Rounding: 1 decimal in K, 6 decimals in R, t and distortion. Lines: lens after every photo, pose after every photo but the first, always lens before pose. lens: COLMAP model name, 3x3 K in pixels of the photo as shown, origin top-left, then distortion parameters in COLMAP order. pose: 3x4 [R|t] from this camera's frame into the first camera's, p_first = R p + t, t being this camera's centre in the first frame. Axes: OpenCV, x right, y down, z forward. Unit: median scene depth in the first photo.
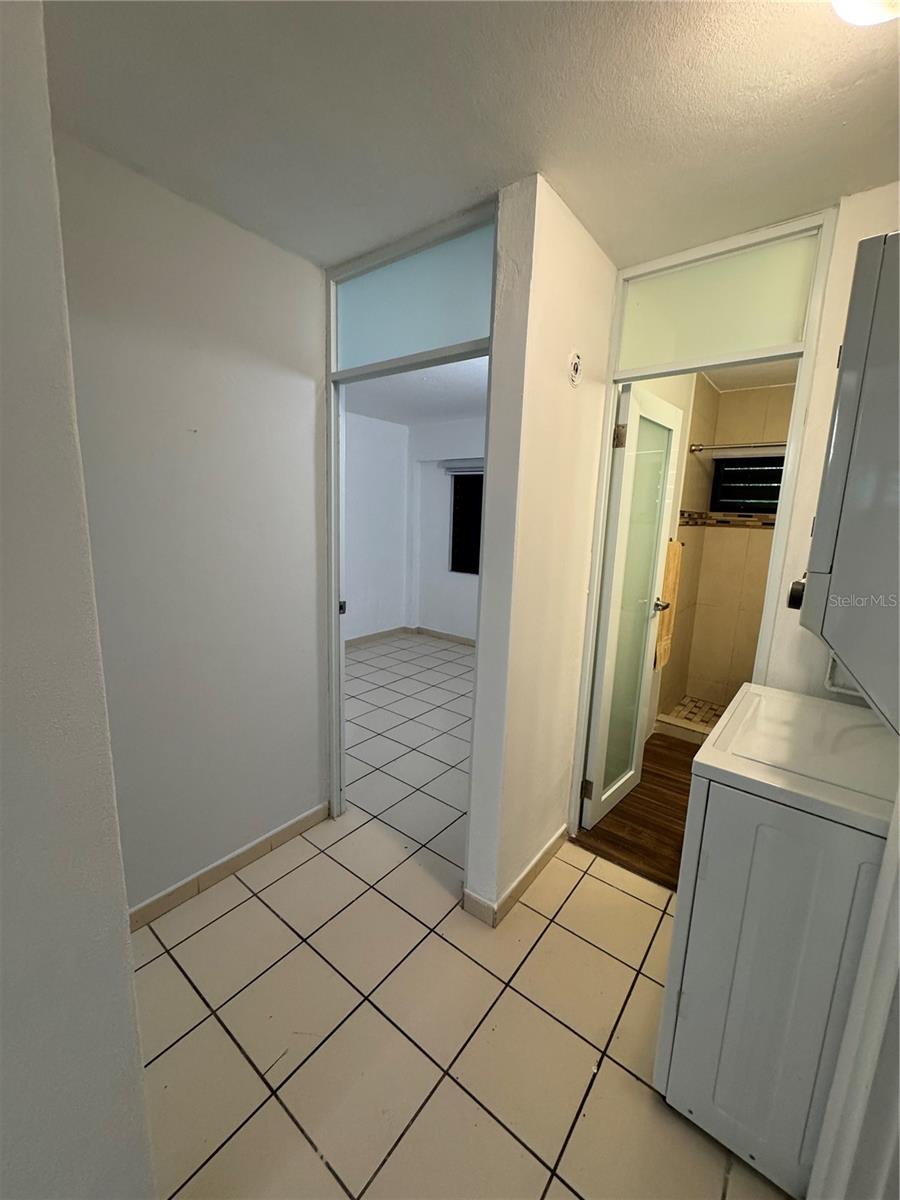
lens RADIAL K [[476.3, 0, 452.8], [0, 476.3, 598.6], [0, 0, 1]] dist [-0.001982, -0.000039]
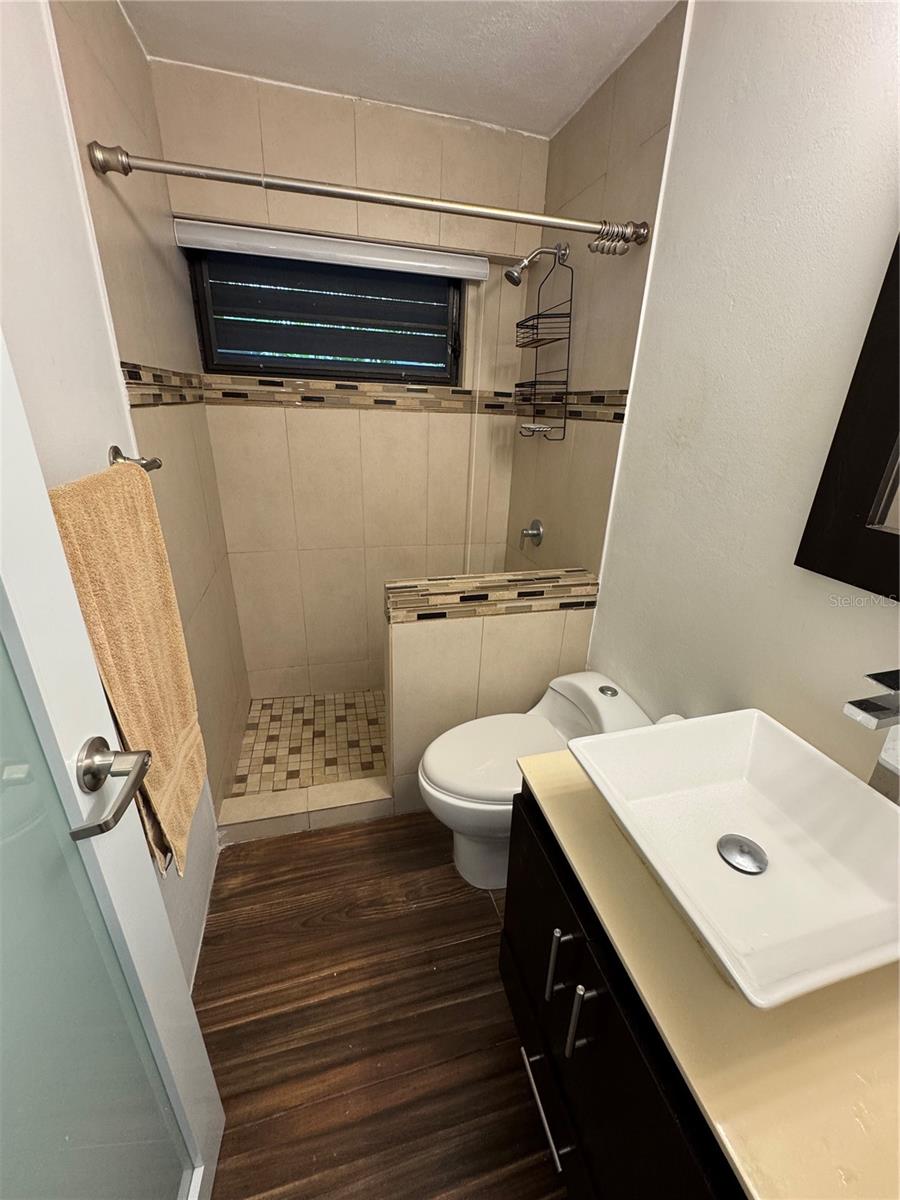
lens RADIAL K [[476.3, 0, 452.8], [0, 476.3, 598.6], [0, 0, 1]] dist [-0.001982, -0.000039]
pose [[0.597561, -0.318210, 0.735978, 0.262923], [0.127773, 0.943941, 0.304384, -0.080812], [-0.791577, -0.087850, 0.604721, 0.489036]]
